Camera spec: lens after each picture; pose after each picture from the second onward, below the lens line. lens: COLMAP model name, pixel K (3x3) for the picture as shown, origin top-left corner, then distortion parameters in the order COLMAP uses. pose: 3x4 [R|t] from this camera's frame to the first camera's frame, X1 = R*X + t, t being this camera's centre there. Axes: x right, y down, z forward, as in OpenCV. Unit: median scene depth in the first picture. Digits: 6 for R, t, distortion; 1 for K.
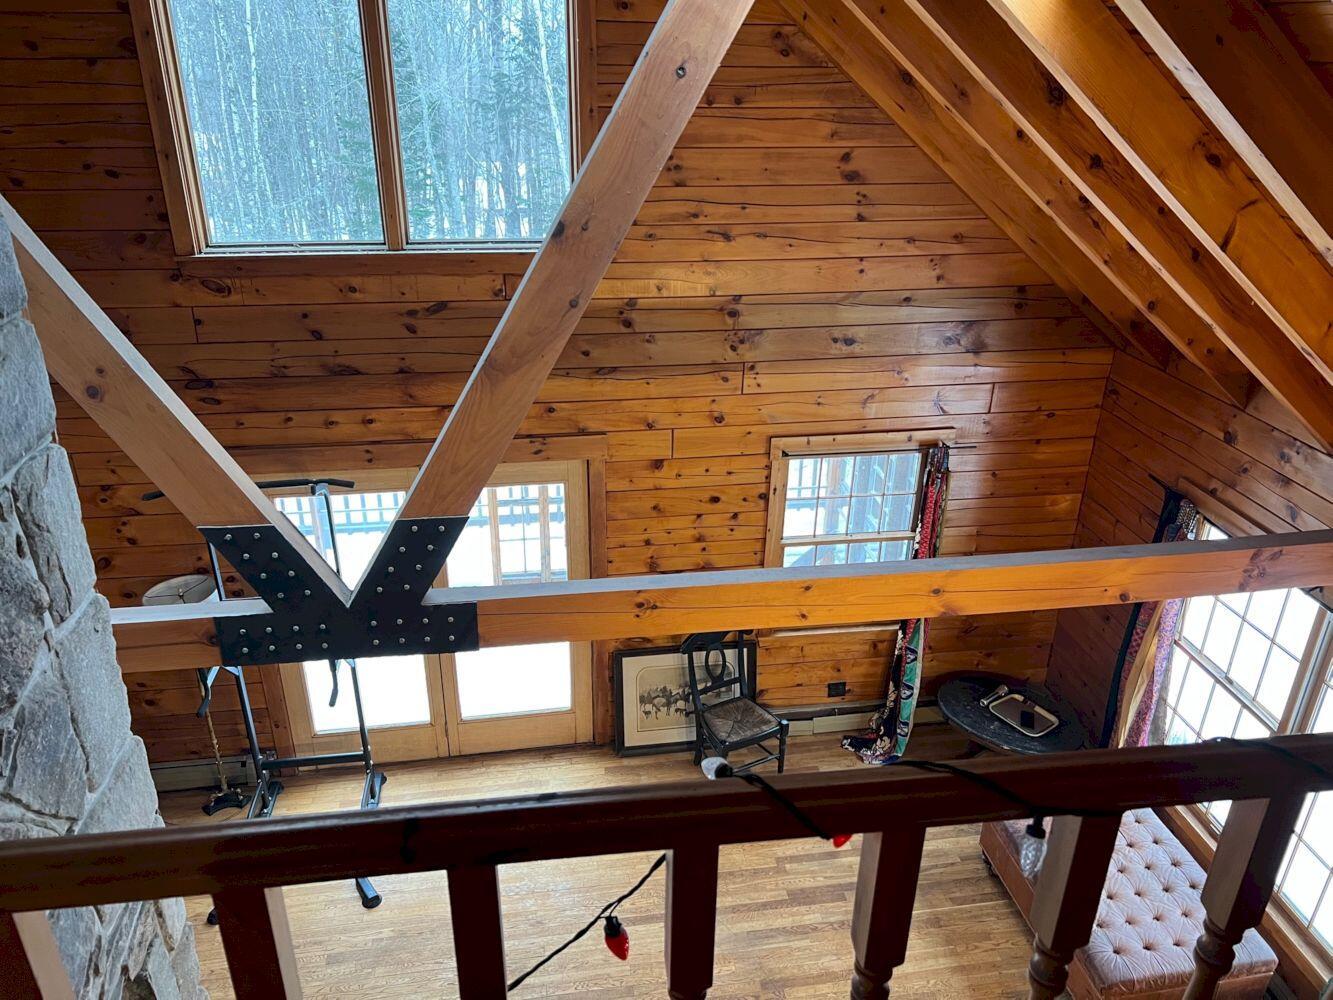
lens RADIAL K [[1004.4, 0, 666.5], [0, 1004.4, 500.0], [0, 0, 1]] dist [0.003280, -0.003162]
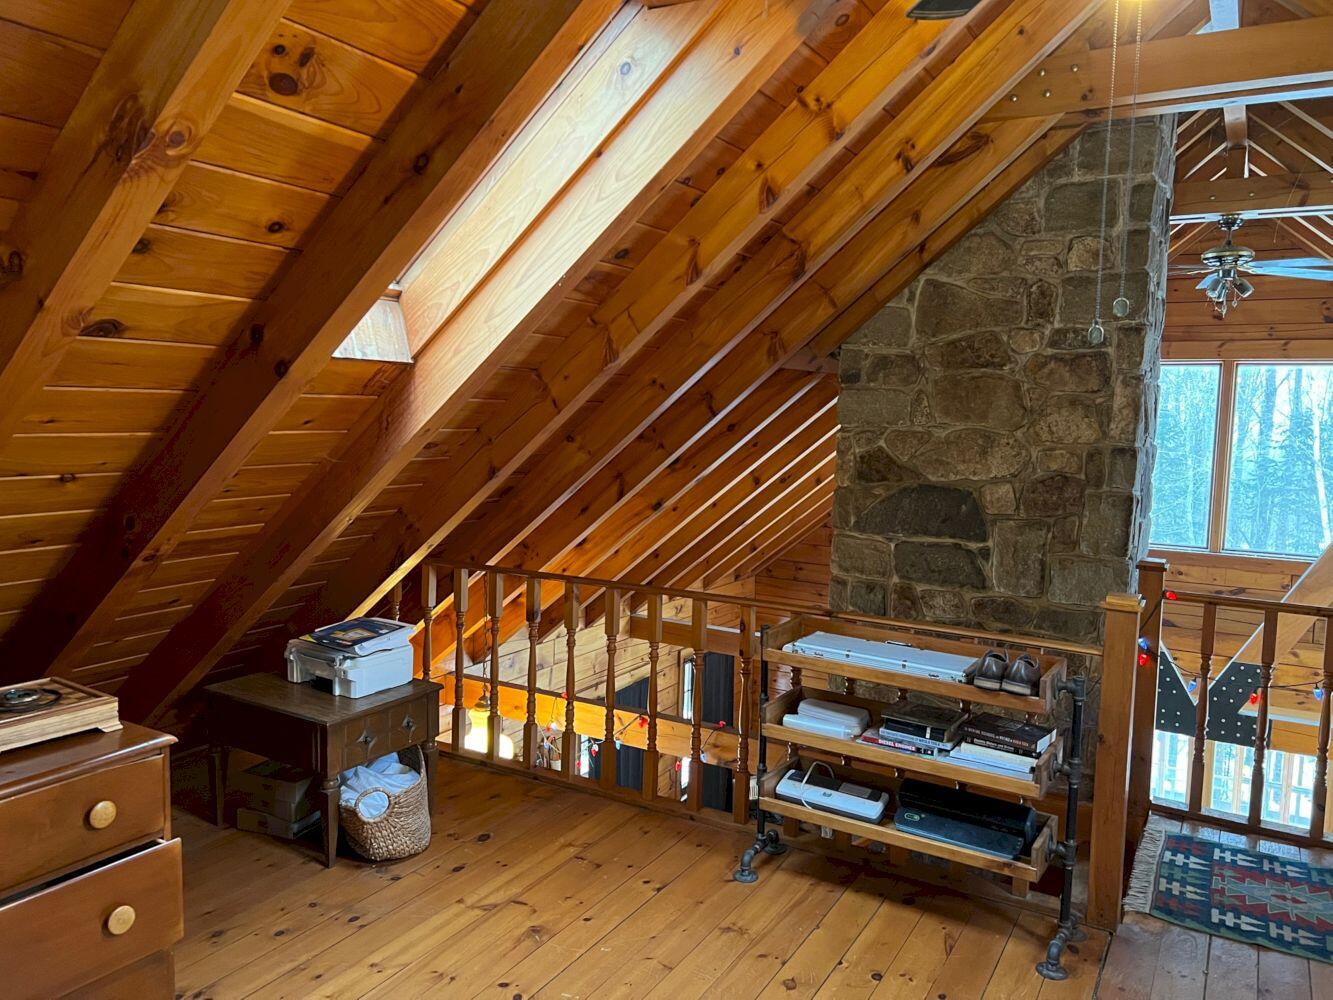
lens RADIAL K [[1004.4, 0, 666.5], [0, 1004.4, 500.0], [0, 0, 1]] dist [0.003280, -0.003162]
pose [[0.780790, 0.069022, -0.620970, 0.032915], [-0.280897, 0.926550, -0.250205, 0.307376], [0.558090, 0.369786, 0.742828, -0.674203]]
